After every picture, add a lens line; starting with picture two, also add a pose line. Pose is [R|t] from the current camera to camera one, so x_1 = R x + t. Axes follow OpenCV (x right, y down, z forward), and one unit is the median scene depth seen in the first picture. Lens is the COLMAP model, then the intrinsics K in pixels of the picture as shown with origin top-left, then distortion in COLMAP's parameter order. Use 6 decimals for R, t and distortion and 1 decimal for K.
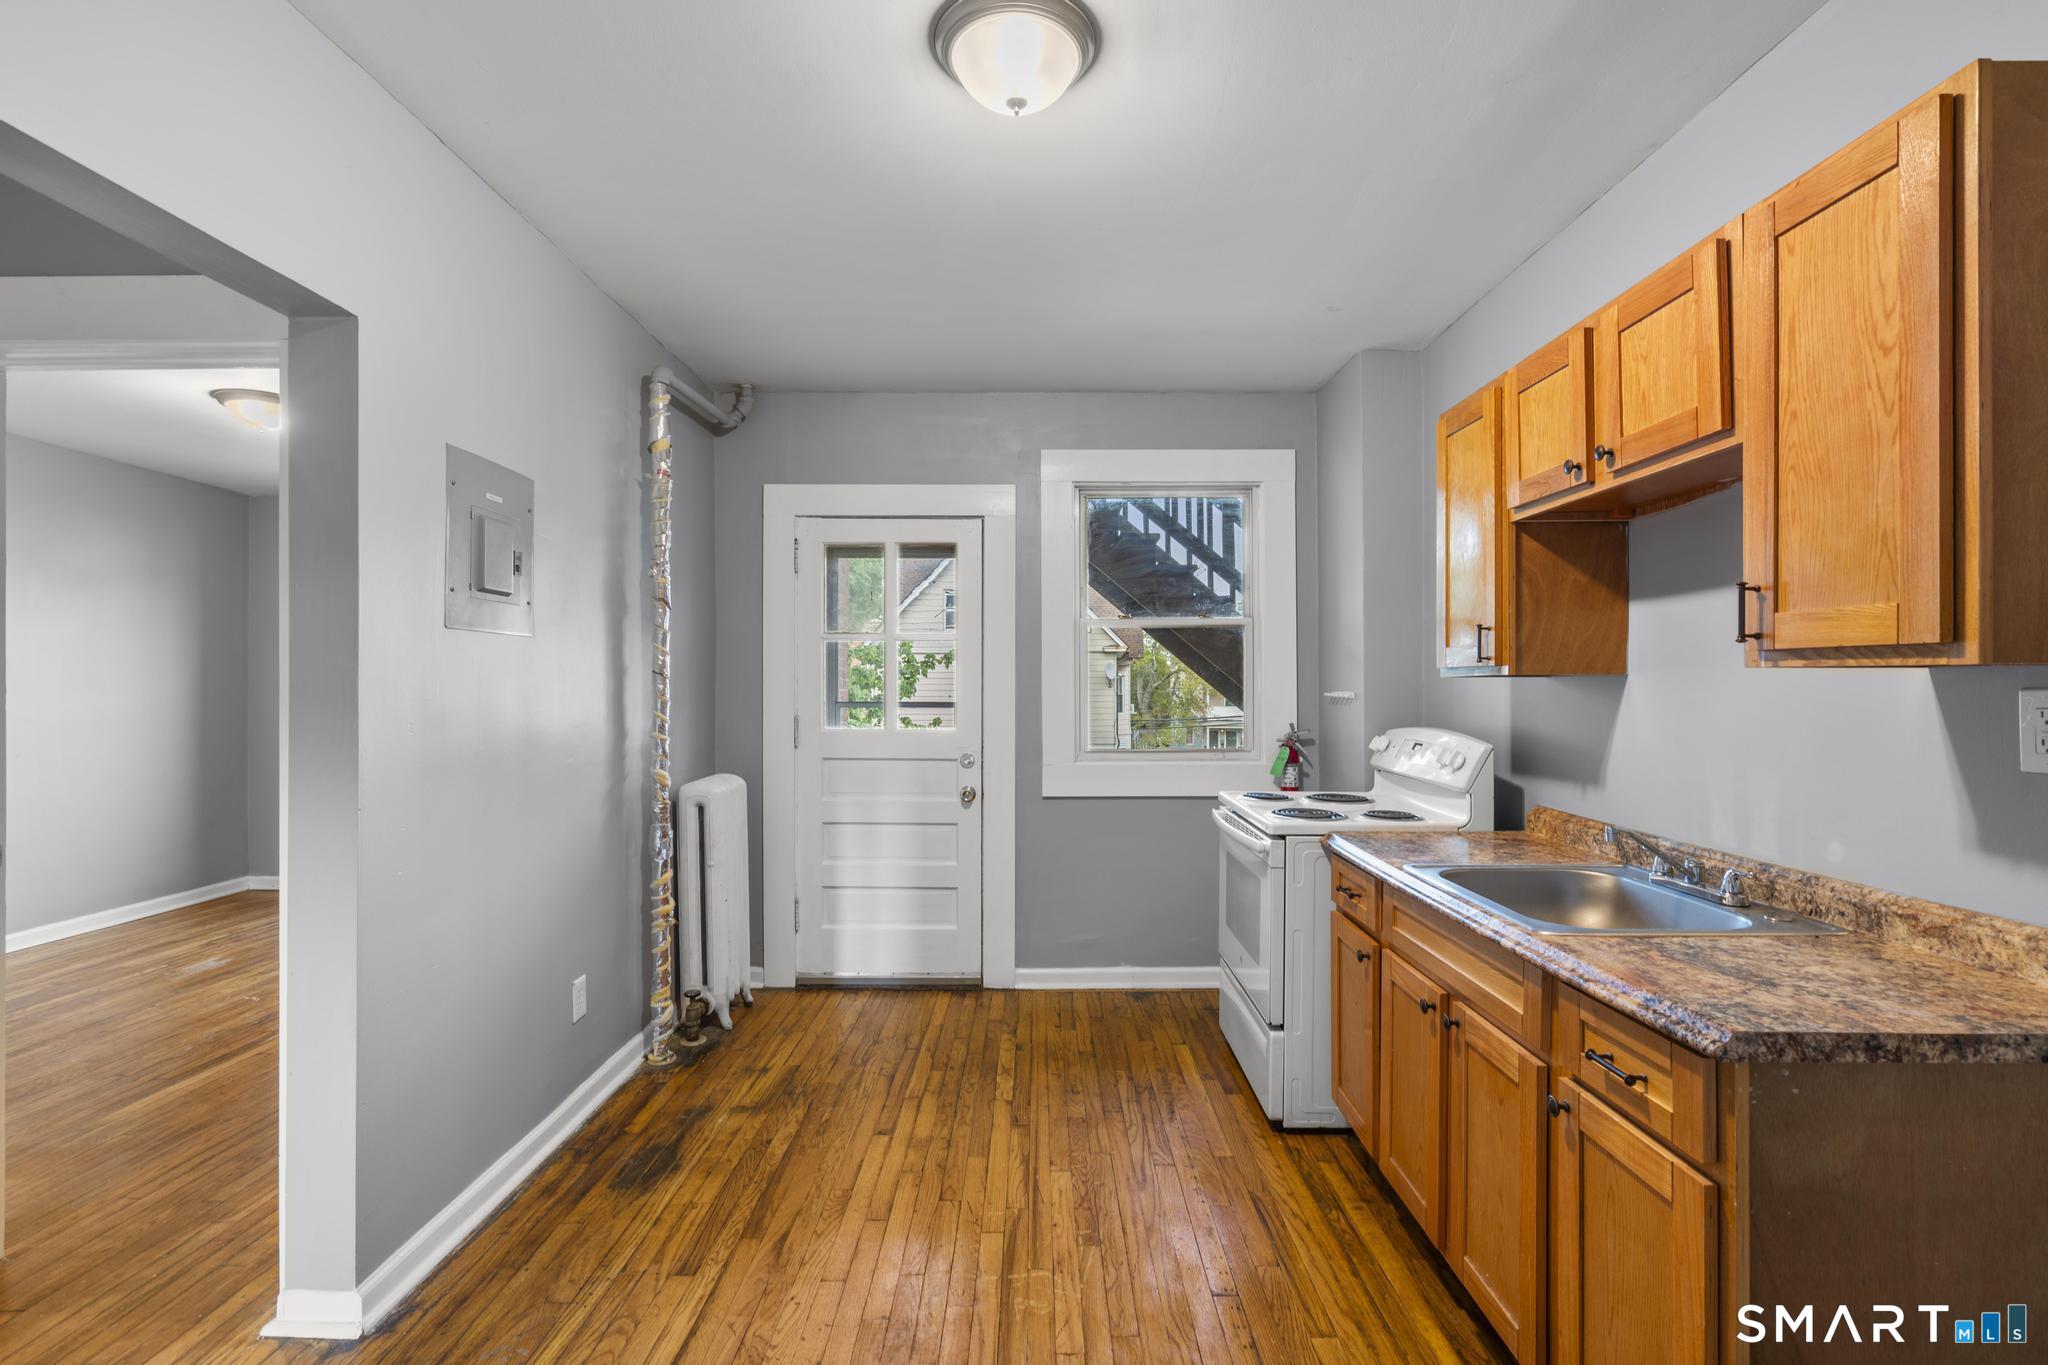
lens RADIAL K [[924.0, 0, 1020.1], [0, 924.0, 680.4], [0, 0, 1]] dist [0.000320, 0.000266]
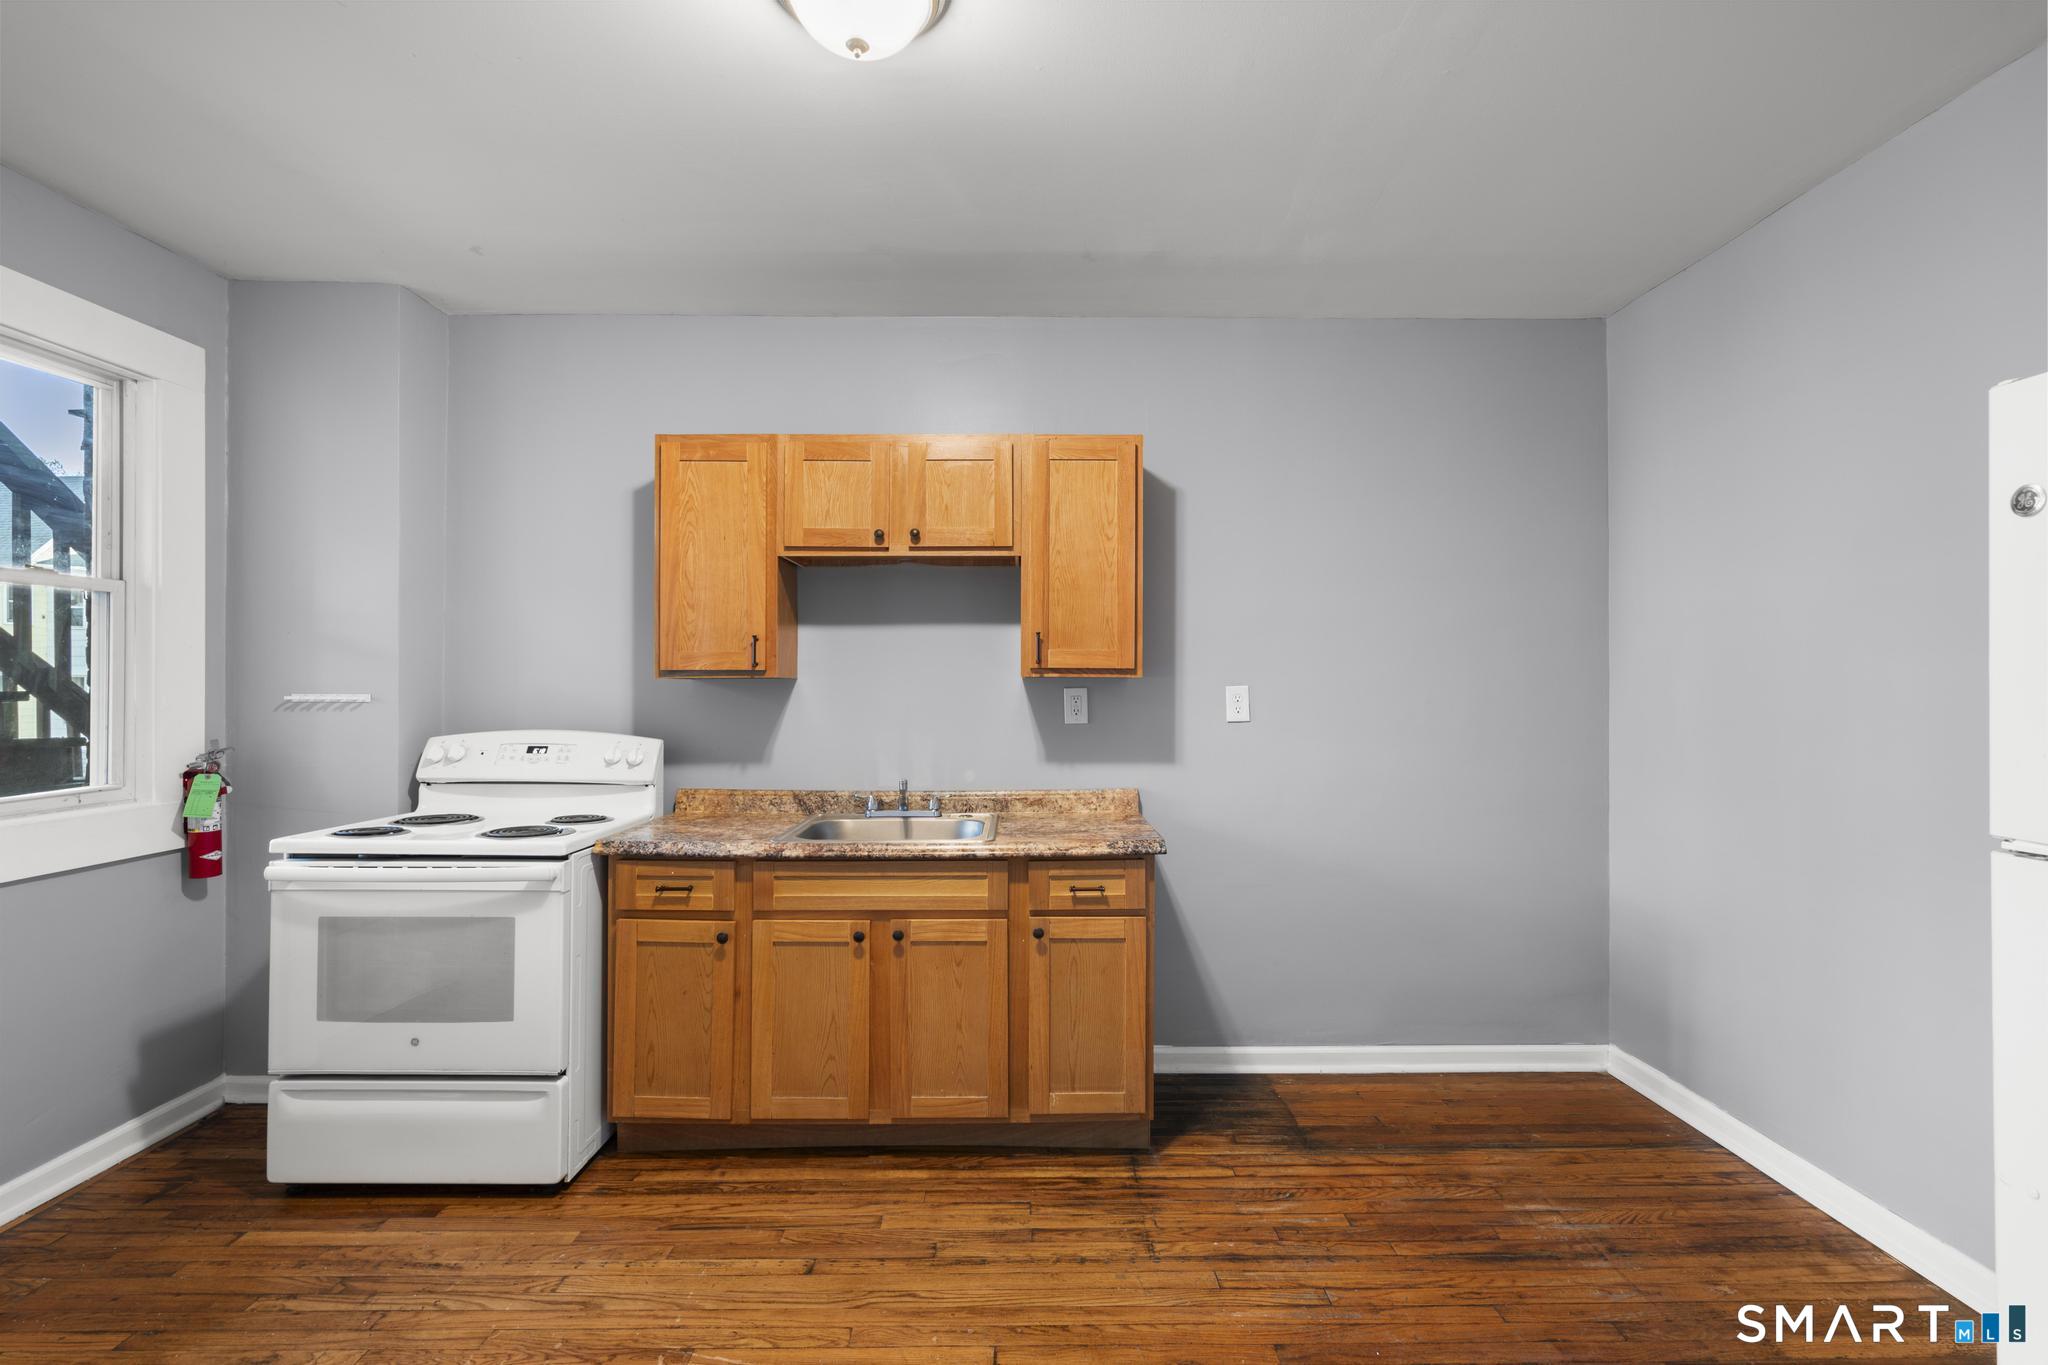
lens RADIAL K [[952.9, 0, 1024.0], [0, 952.9, 682.5], [0, 0, 1]] dist [-0.001195, 0.001273]
pose [[-0.026964, 0.005505, 0.999621, -0.783103], [-0.005934, 0.999966, -0.005667, 0.005688], [-0.999619, -0.006085, -0.026931, 0.713469]]
